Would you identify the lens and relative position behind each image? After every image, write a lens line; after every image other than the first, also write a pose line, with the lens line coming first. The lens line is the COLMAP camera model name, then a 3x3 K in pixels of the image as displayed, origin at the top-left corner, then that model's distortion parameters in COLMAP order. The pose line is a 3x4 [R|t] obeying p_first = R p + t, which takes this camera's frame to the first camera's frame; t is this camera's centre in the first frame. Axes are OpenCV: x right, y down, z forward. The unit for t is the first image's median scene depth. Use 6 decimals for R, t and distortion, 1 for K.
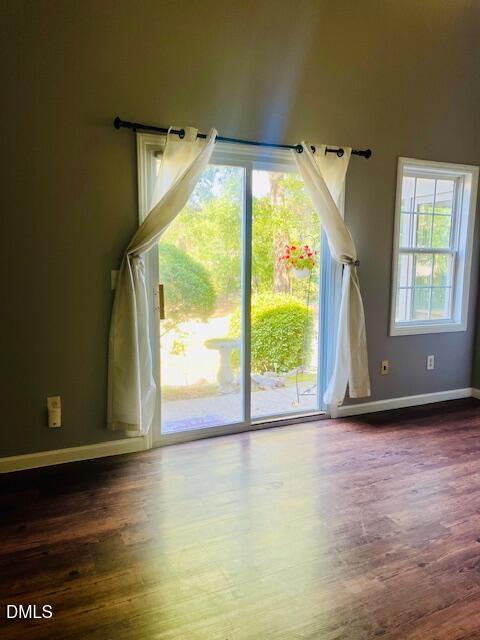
lens RADIAL K [[484.2, 0, 239.2], [0, 484.2, 317.5], [0, 0, 1]] dist [0.033369, 0.002162]
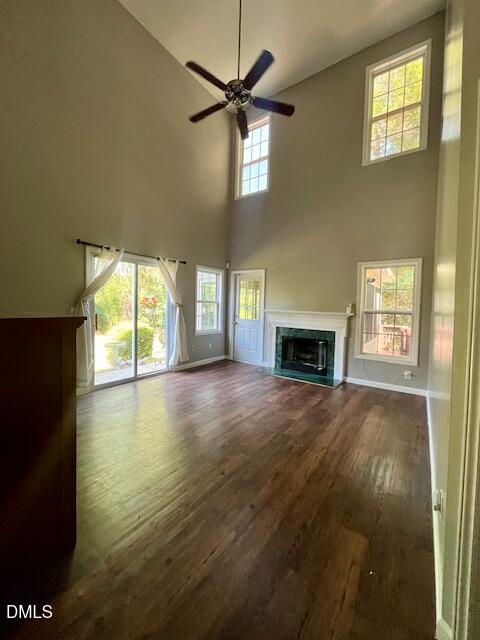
lens RADIAL K [[257.6, 0, 239.6], [0, 257.6, 313.4], [0, 0, 1]] dist [0.001227, 0.000359]
pose [[0.872746, 0.000095, 0.488174, -0.141441], [0.042264, 0.996230, -0.075754, 0.037342], [-0.486341, 0.086747, 0.869452, -0.273800]]
